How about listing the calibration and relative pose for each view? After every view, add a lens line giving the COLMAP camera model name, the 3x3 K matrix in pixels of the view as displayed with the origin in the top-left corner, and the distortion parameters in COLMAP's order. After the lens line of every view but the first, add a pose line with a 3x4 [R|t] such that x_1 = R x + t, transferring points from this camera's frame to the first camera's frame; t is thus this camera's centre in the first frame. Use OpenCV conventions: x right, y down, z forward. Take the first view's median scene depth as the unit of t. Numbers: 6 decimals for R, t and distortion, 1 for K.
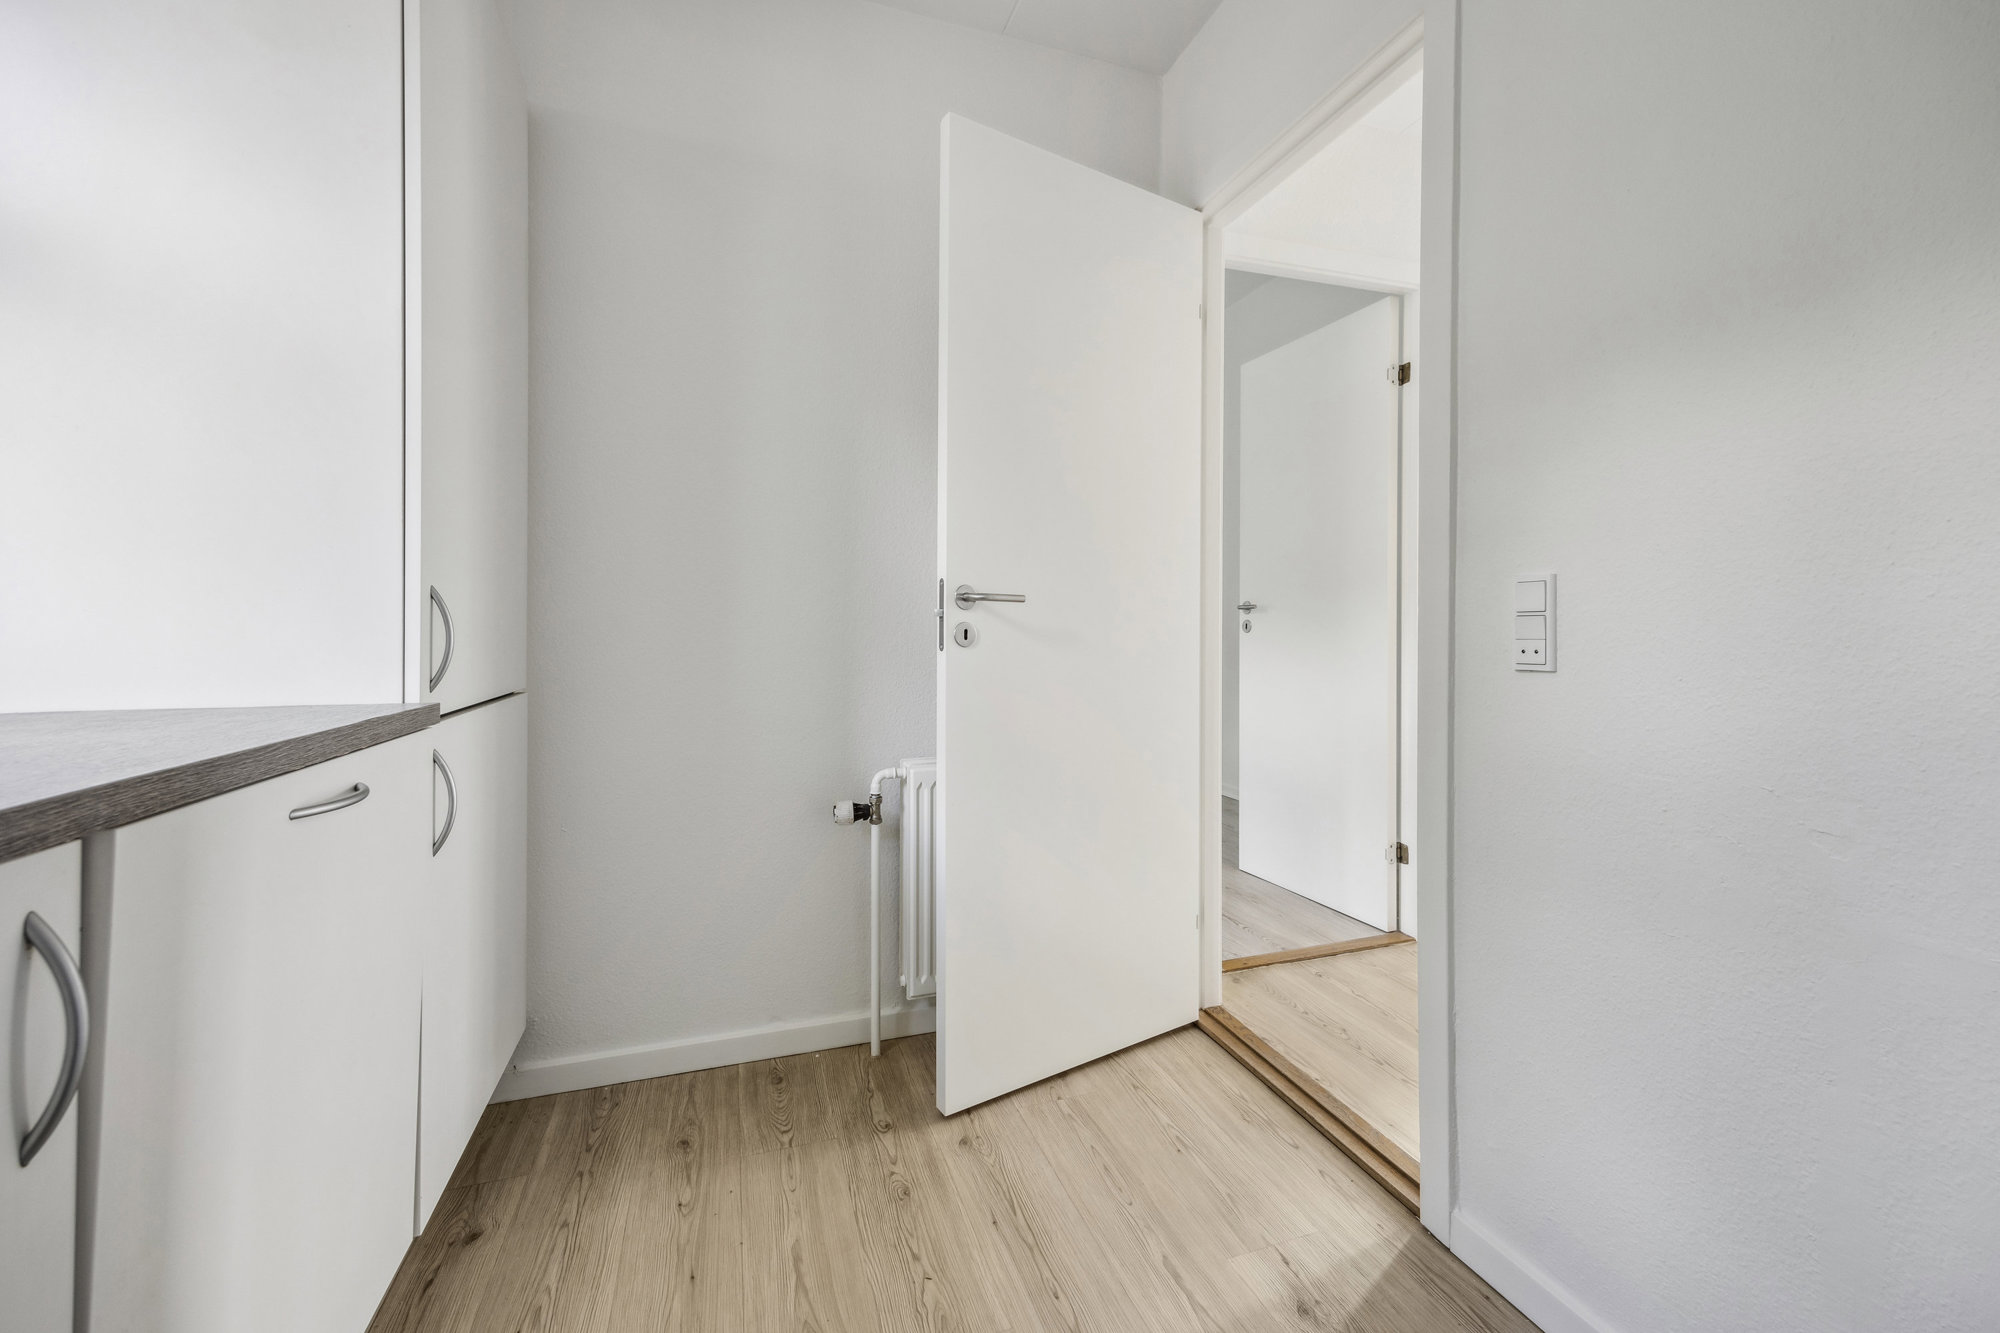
lens RADIAL K [[792.5, 0, 1014.0], [0, 792.5, 625.0], [0, 0, 1]] dist [0.002424, 0.000248]
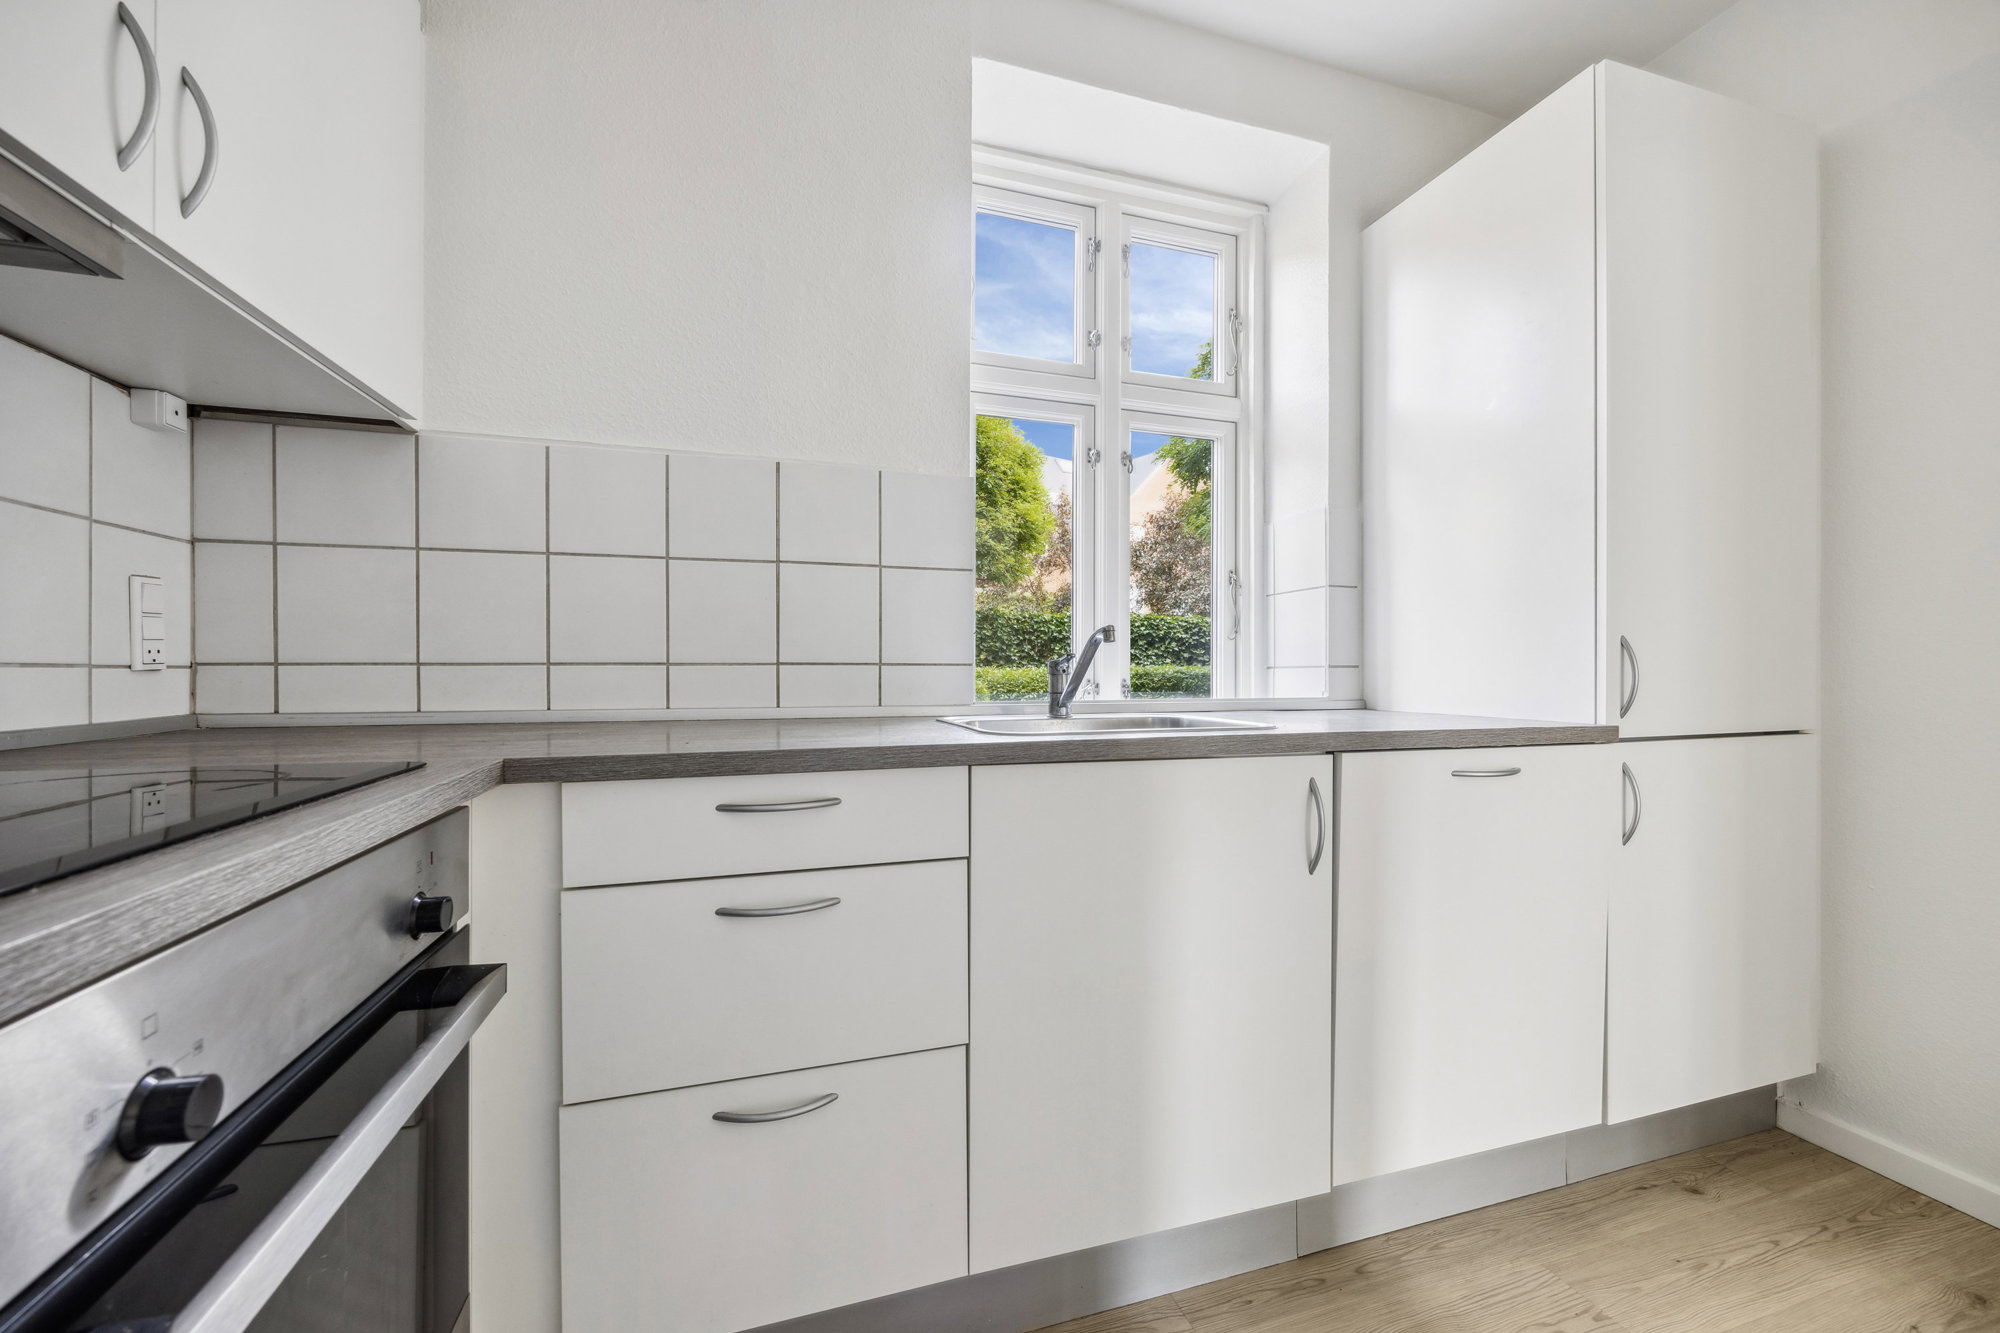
lens RADIAL K [[792.5, 0, 1008.8], [0, 792.5, 668.9], [0, 0, 1]] dist [0.002424, 0.000248]
pose [[-0.034833, -0.001870, -0.999391, 0.503307], [0.004388, 0.999988, -0.002024, 0.002115], [0.999384, -0.004456, -0.034824, 0.037467]]
